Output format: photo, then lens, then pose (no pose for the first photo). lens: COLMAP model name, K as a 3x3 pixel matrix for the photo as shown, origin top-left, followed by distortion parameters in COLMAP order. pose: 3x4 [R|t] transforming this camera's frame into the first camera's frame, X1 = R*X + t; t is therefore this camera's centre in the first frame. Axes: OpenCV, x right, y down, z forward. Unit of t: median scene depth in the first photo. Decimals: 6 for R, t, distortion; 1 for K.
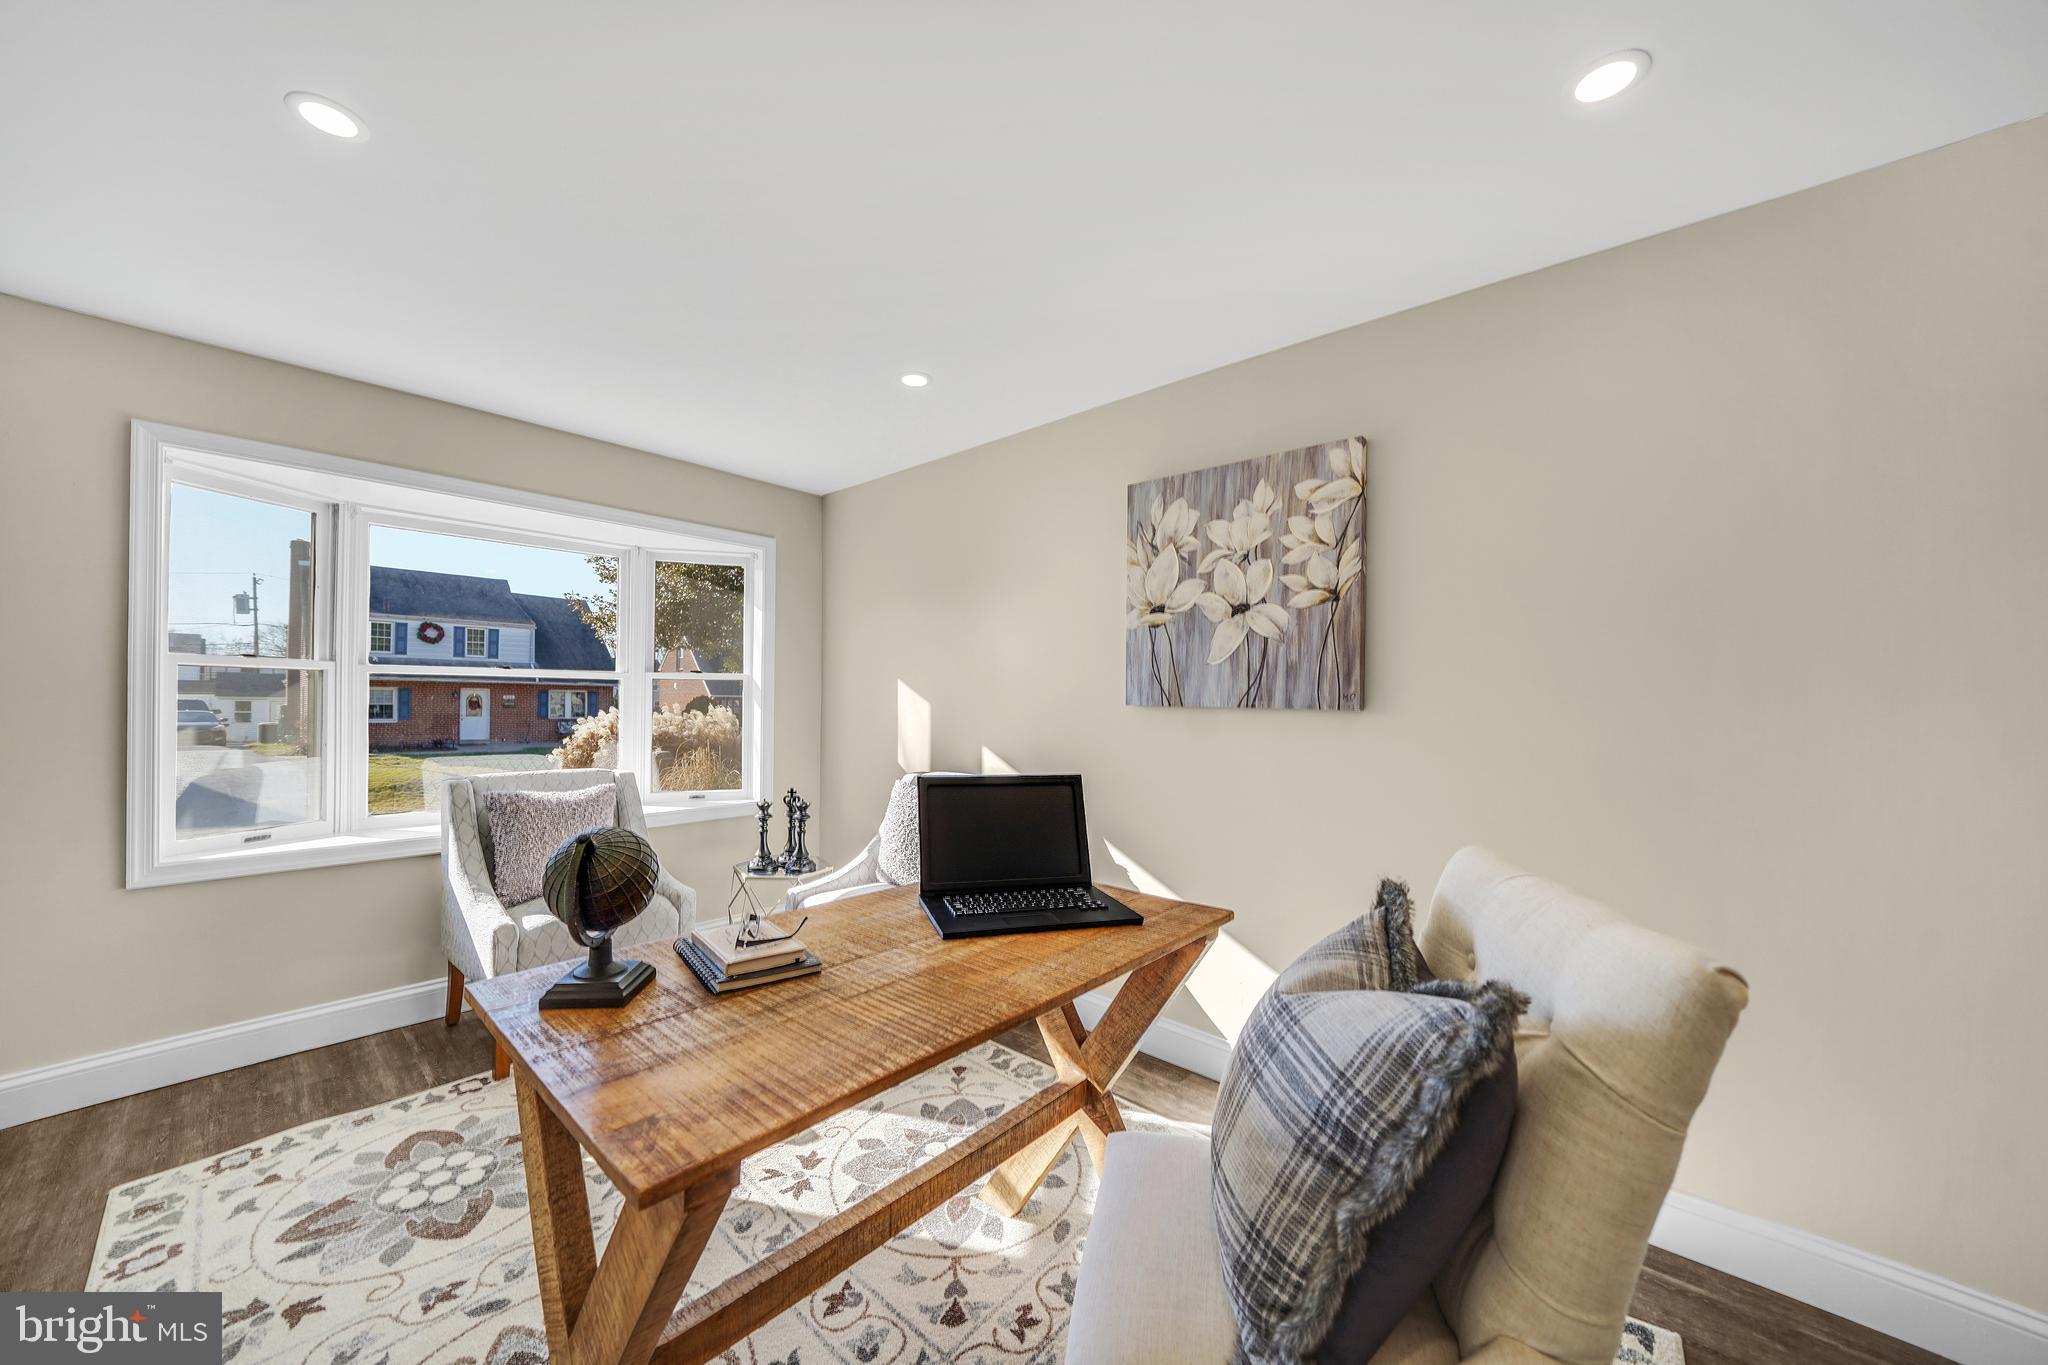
lens RADIAL K [[707.9, 0, 1023.0], [0, 707.9, 690.2], [0, 0, 1]] dist [-0.036725, 0.007449]
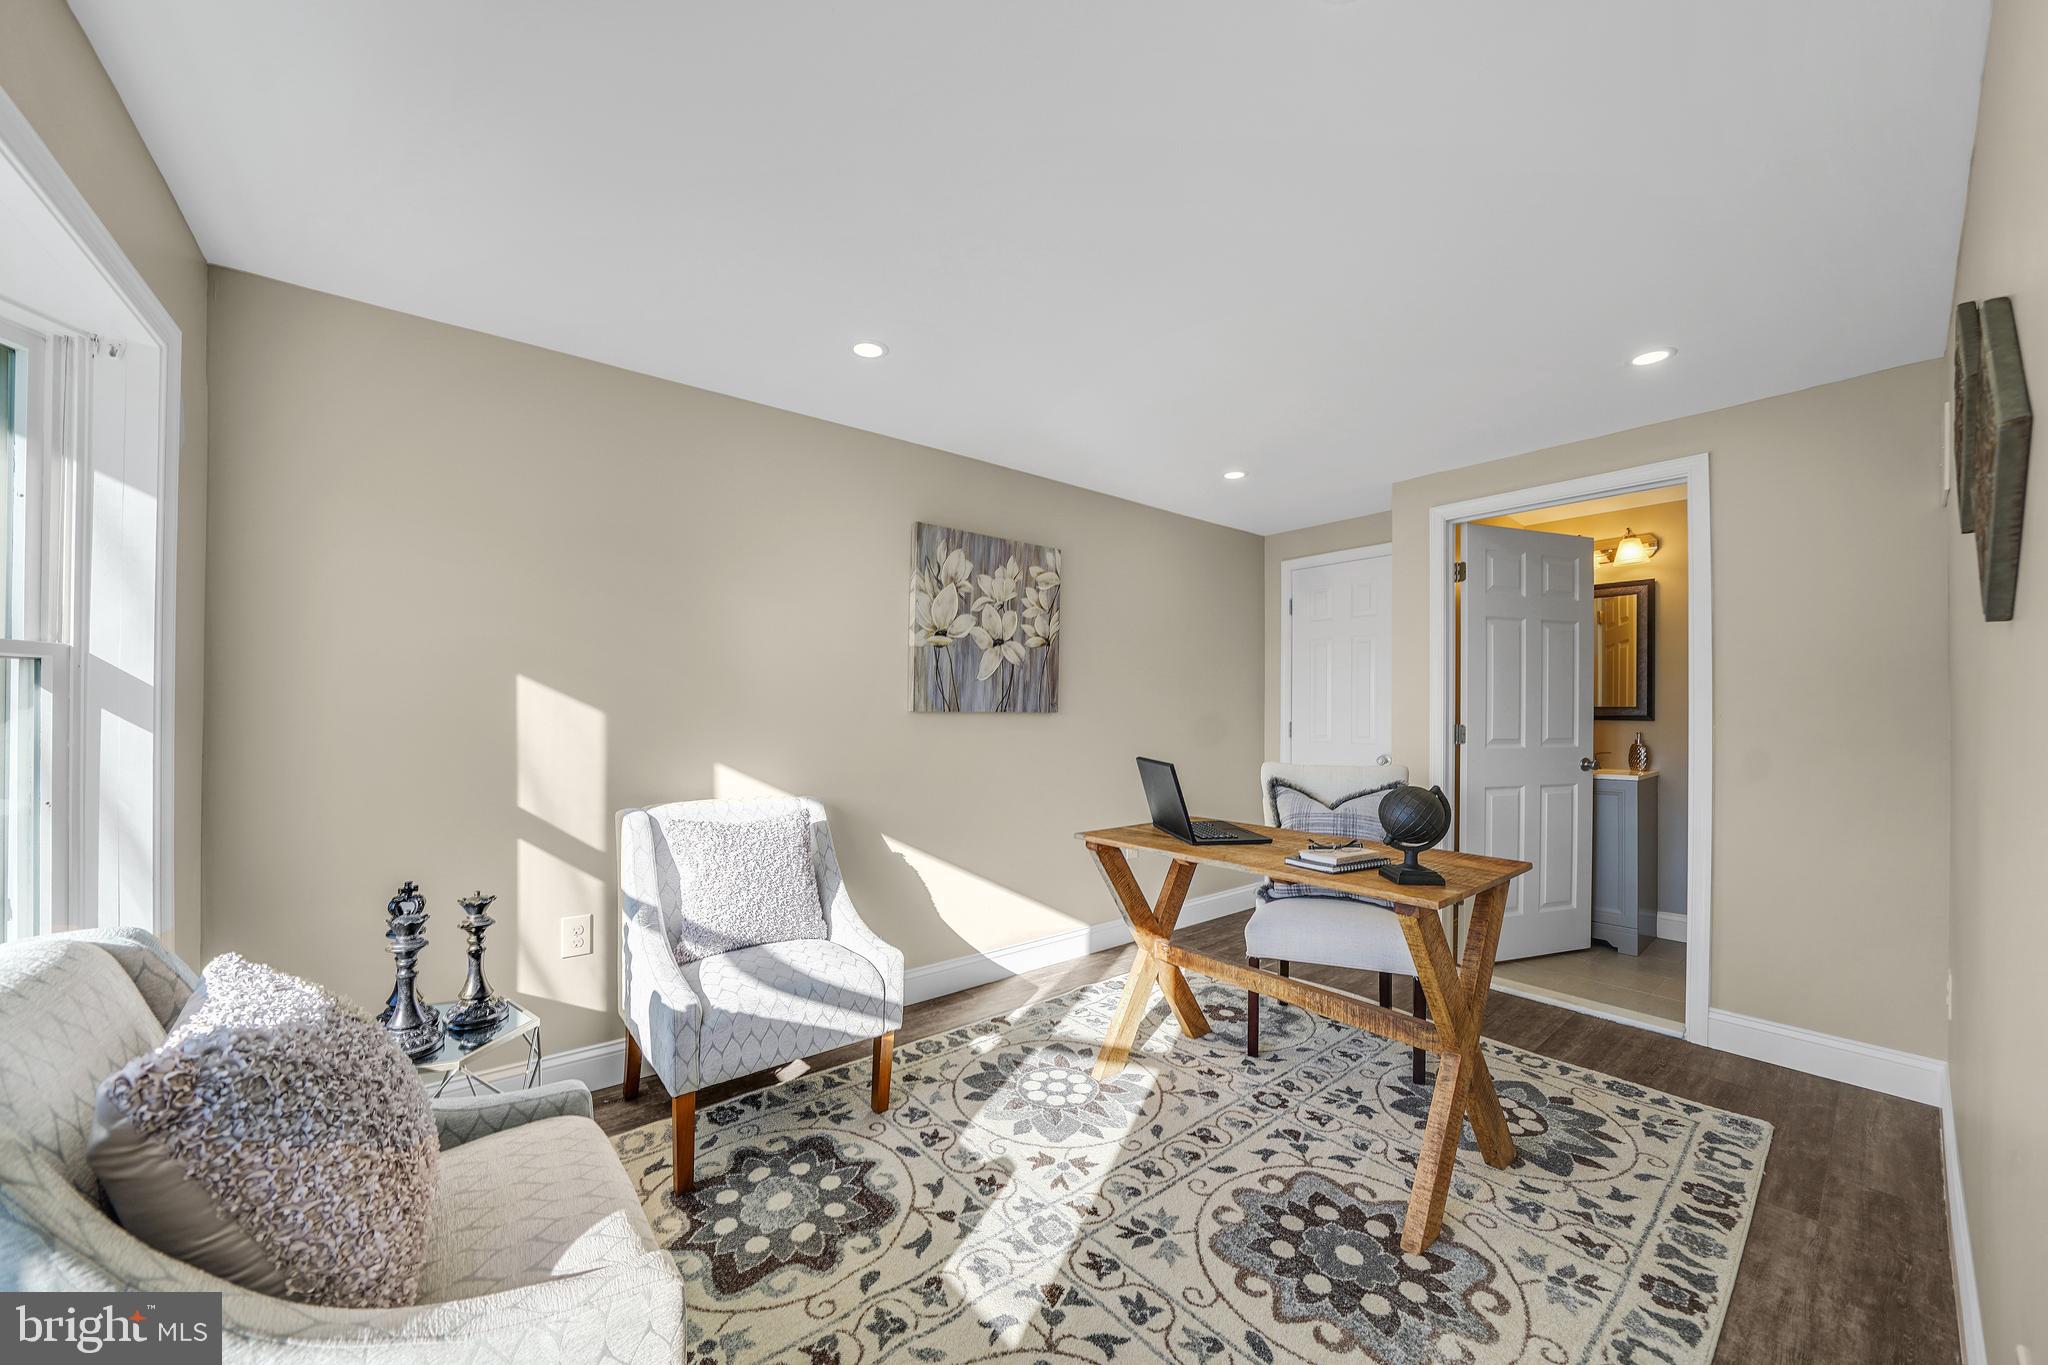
lens RADIAL K [[722.7, 0, 991.7], [0, 722.7, 703.2], [0, 0, 1]] dist [-0.019260, 0.000401]
pose [[0.200003, 0.000519, 0.979795, -1.121312], [-0.015621, 0.999874, 0.002659, 0.003369], [-0.979671, -0.015838, 0.199986, 0.722969]]
